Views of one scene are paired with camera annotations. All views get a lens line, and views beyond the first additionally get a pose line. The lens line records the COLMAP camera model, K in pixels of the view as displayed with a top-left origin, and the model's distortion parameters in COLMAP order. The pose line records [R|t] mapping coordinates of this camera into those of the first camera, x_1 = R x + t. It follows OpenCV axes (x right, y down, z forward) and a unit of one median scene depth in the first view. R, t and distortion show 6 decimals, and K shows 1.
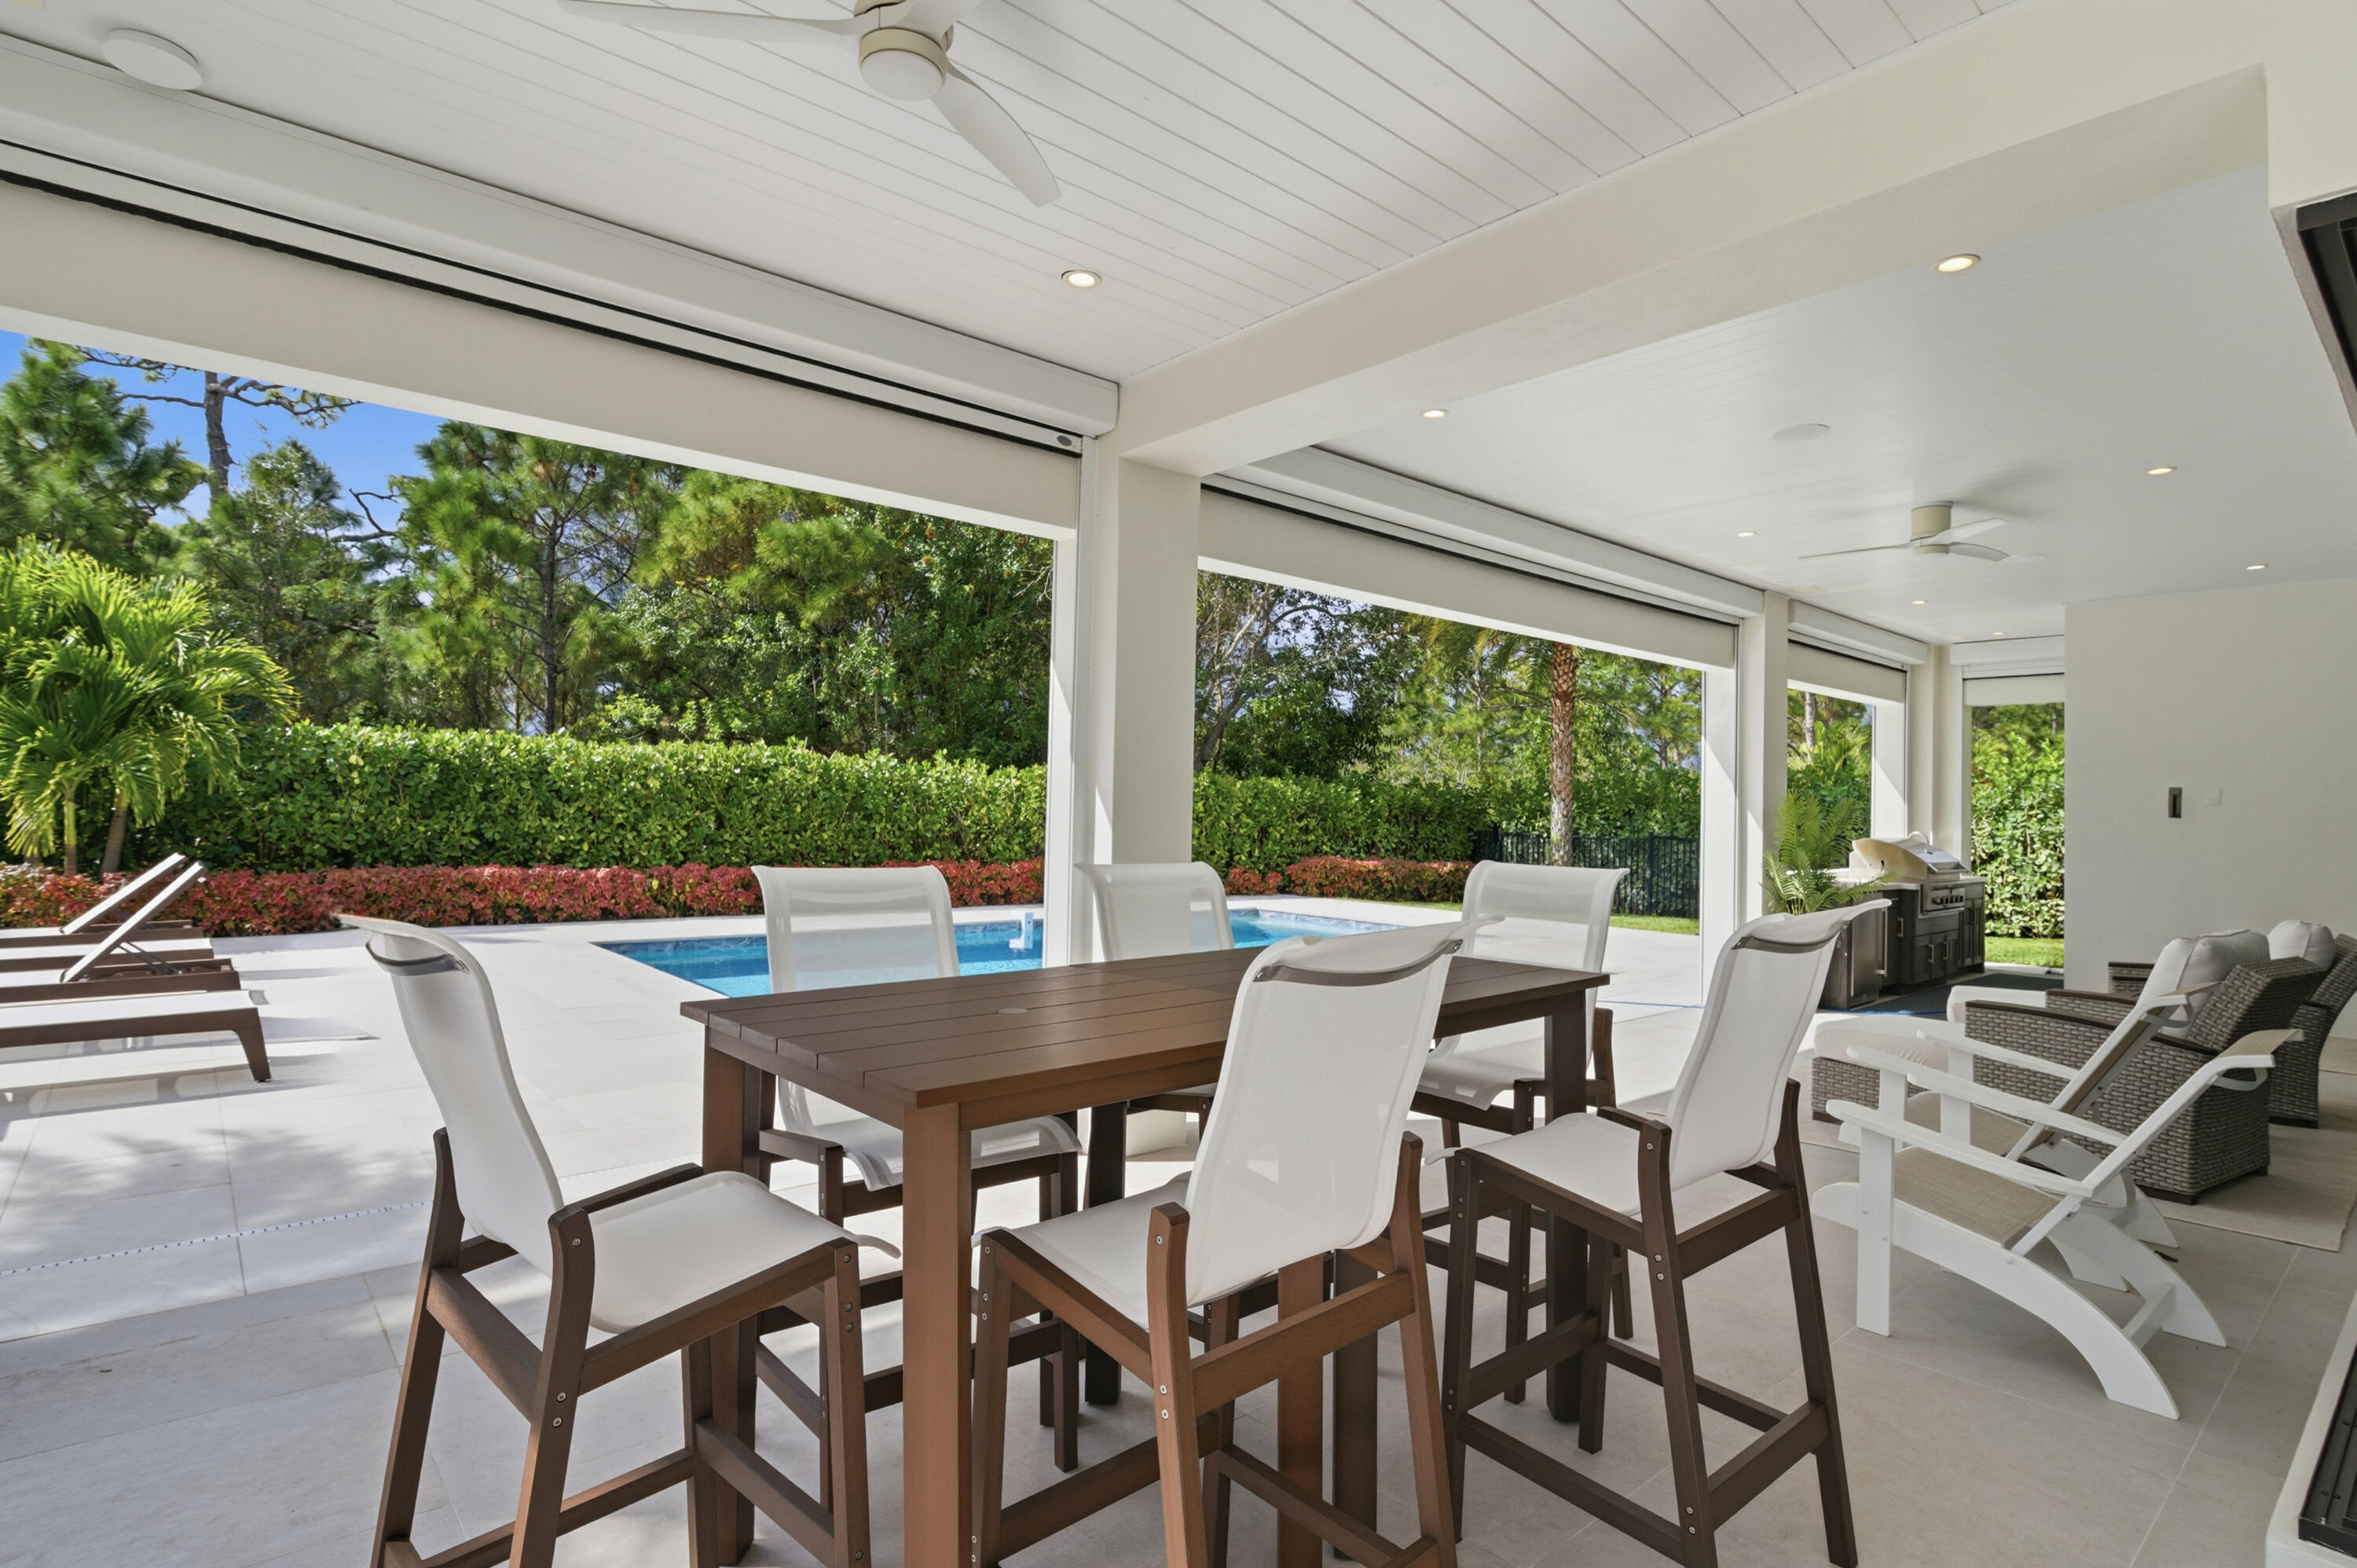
lens RADIAL K [[1157.2, 0, 1178.5], [0, 1157.2, 784.0], [0, 0, 1]] dist [0.000926, -0.000385]
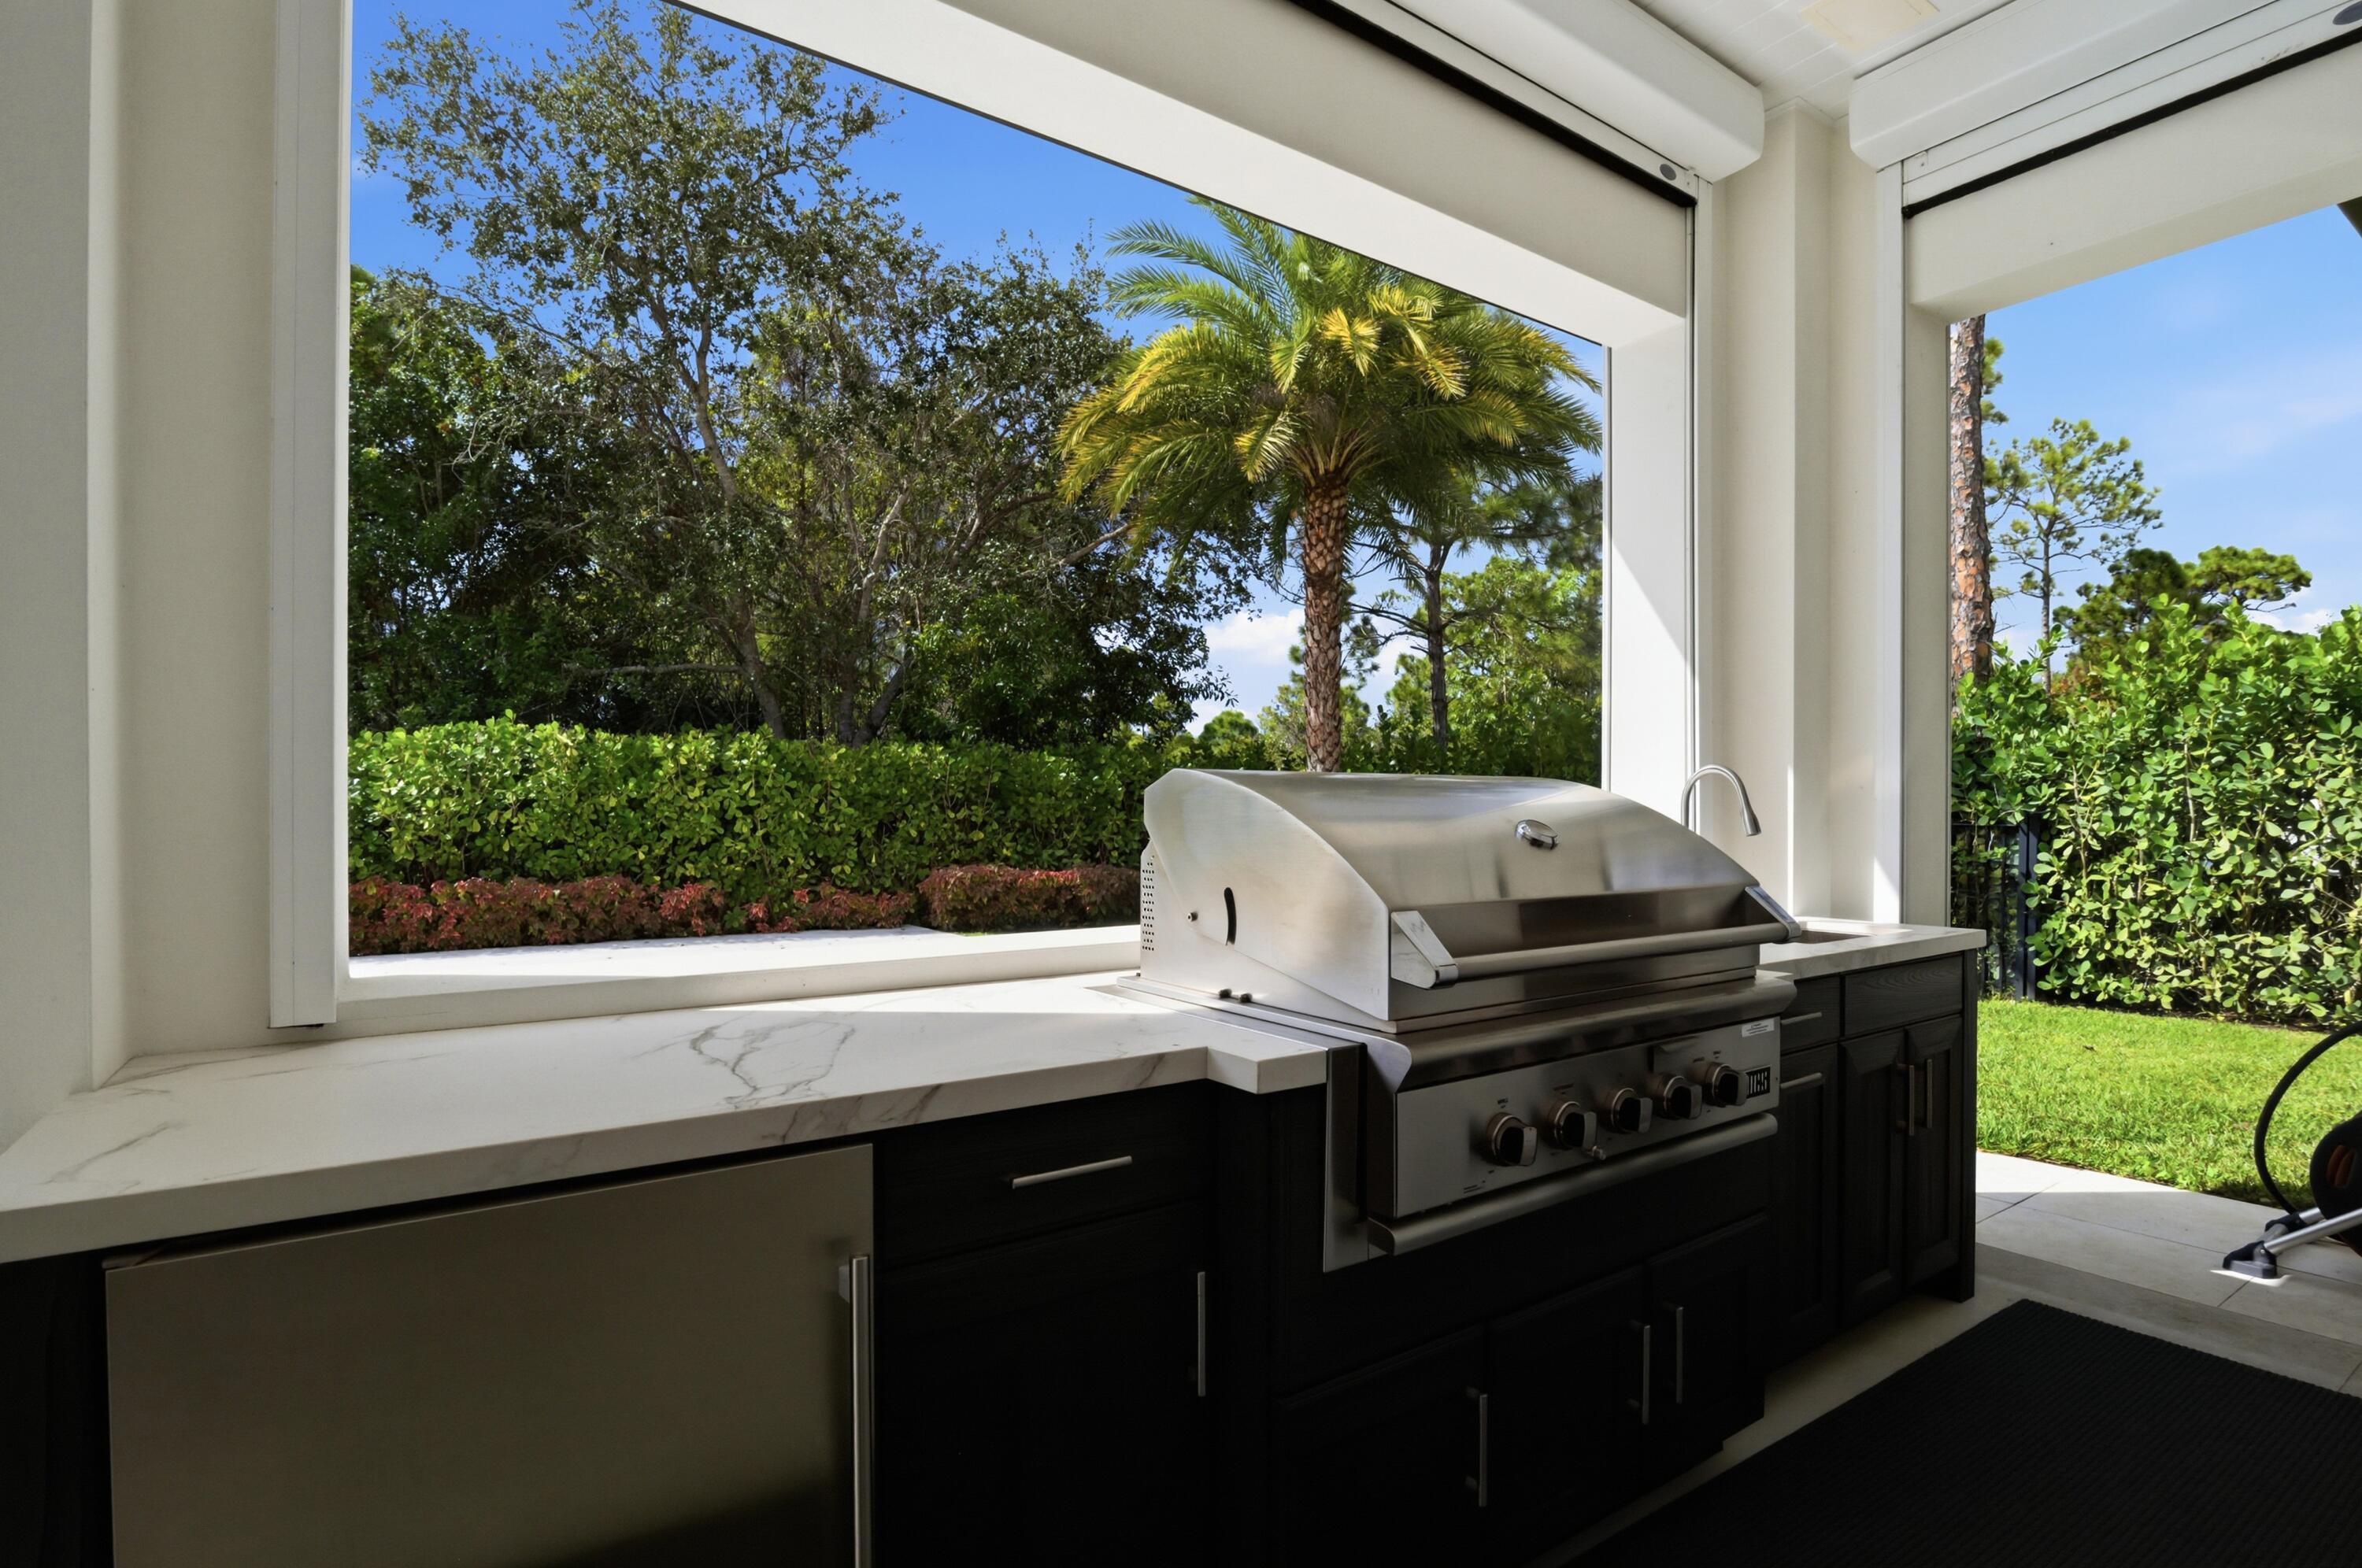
lens RADIAL K [[1142.5, 0, 1178.3], [0, 1142.5, 825.0], [0, 0, 1]] dist [-0.001565, -0.000723]
pose [[0.994386, -0.020835, -0.103745, 0.361569], [0.024132, 0.999239, 0.030629, 0.029811], [0.103028, -0.032960, 0.994132, 0.481256]]
